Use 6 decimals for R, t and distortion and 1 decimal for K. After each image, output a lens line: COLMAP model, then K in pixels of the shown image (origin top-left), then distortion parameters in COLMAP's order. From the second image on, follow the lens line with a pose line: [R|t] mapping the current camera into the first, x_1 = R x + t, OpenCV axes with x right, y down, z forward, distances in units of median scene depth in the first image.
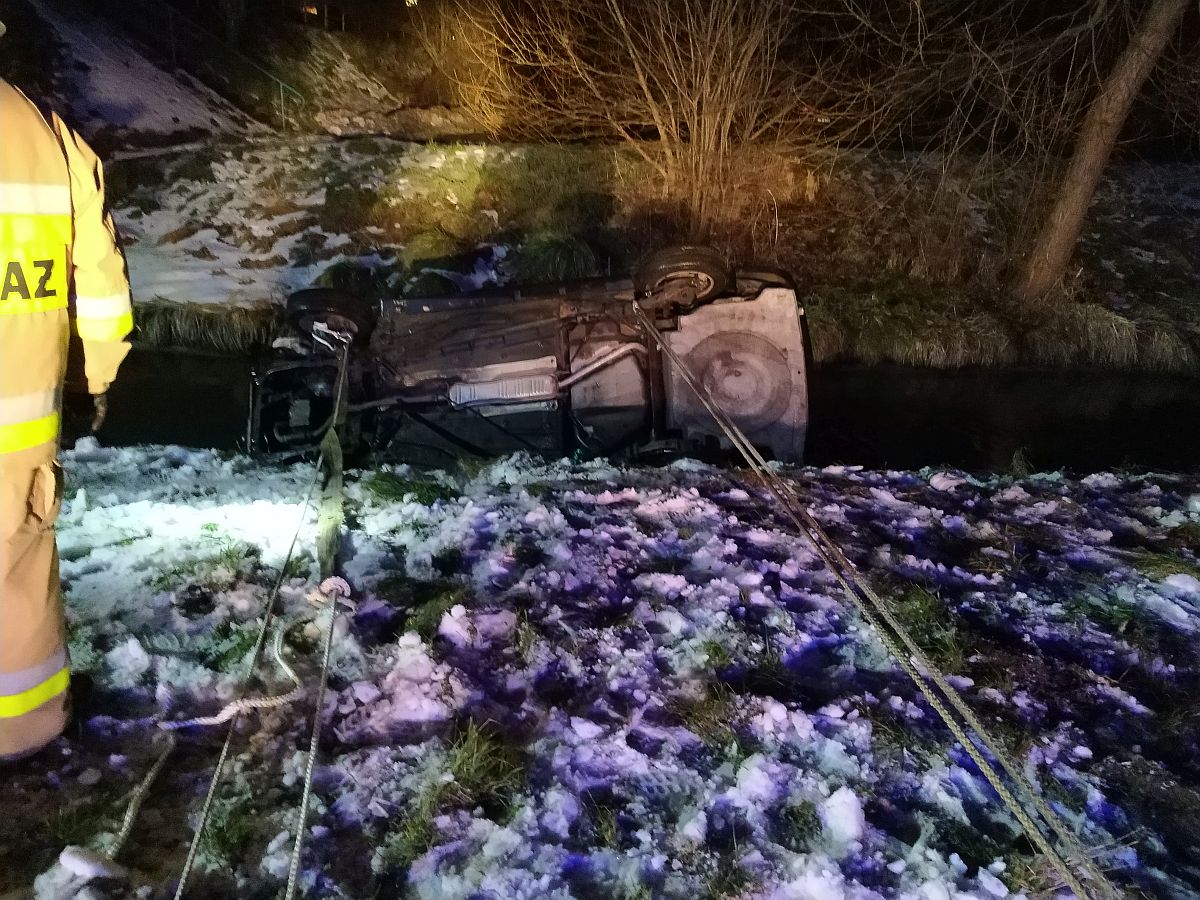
lens RADIAL K [[864.9, 0, 612.3], [0, 864.9, 453.4], [0, 0, 1]] dist [-0.009647, -0.004754]
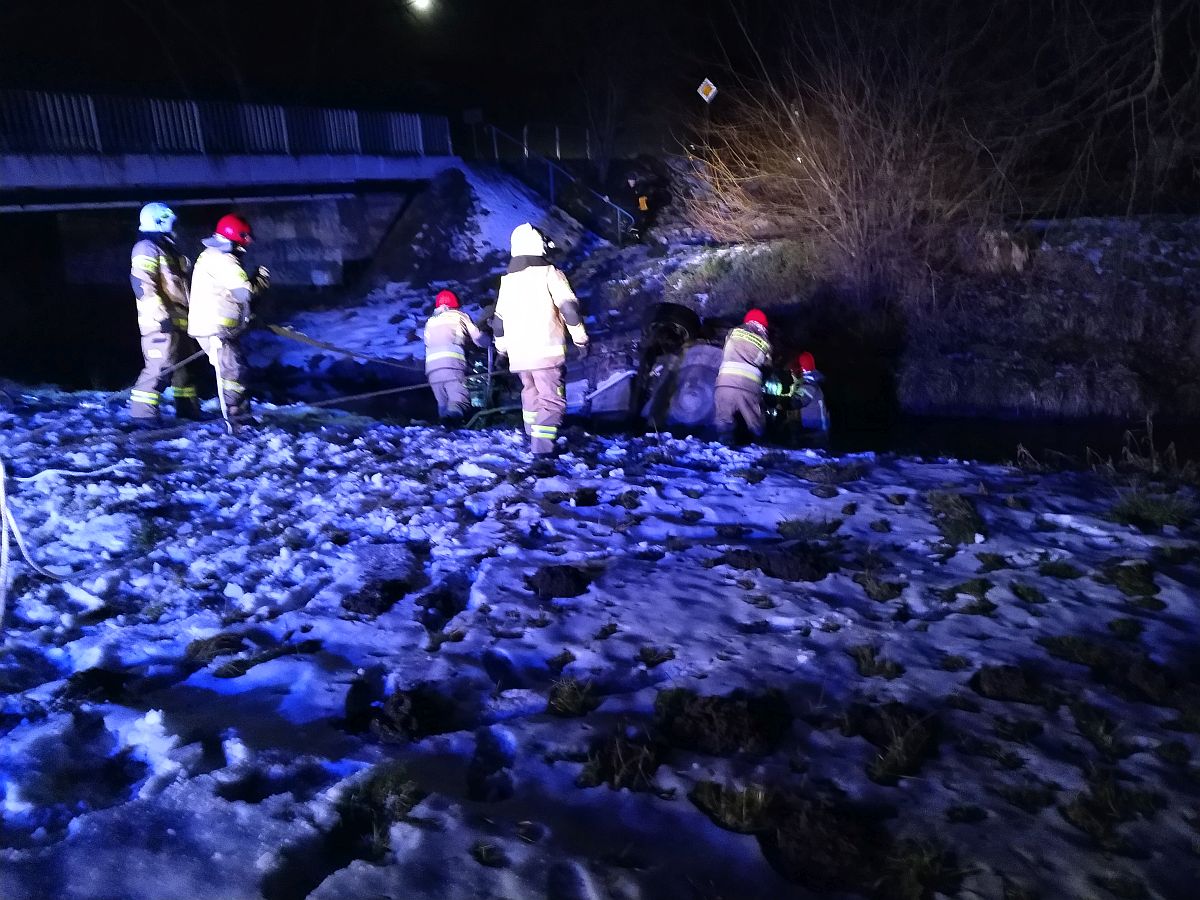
lens RADIAL K [[864.9, 0, 604.8], [0, 864.9, 453.3], [0, 0, 1]] dist [-0.009647, -0.004754]
pose [[0.873379, 0.036808, -0.485648, 0.345529], [-0.088310, 0.992580, -0.083585, 0.070181], [0.478968, 0.115889, 0.870149, -0.152302]]
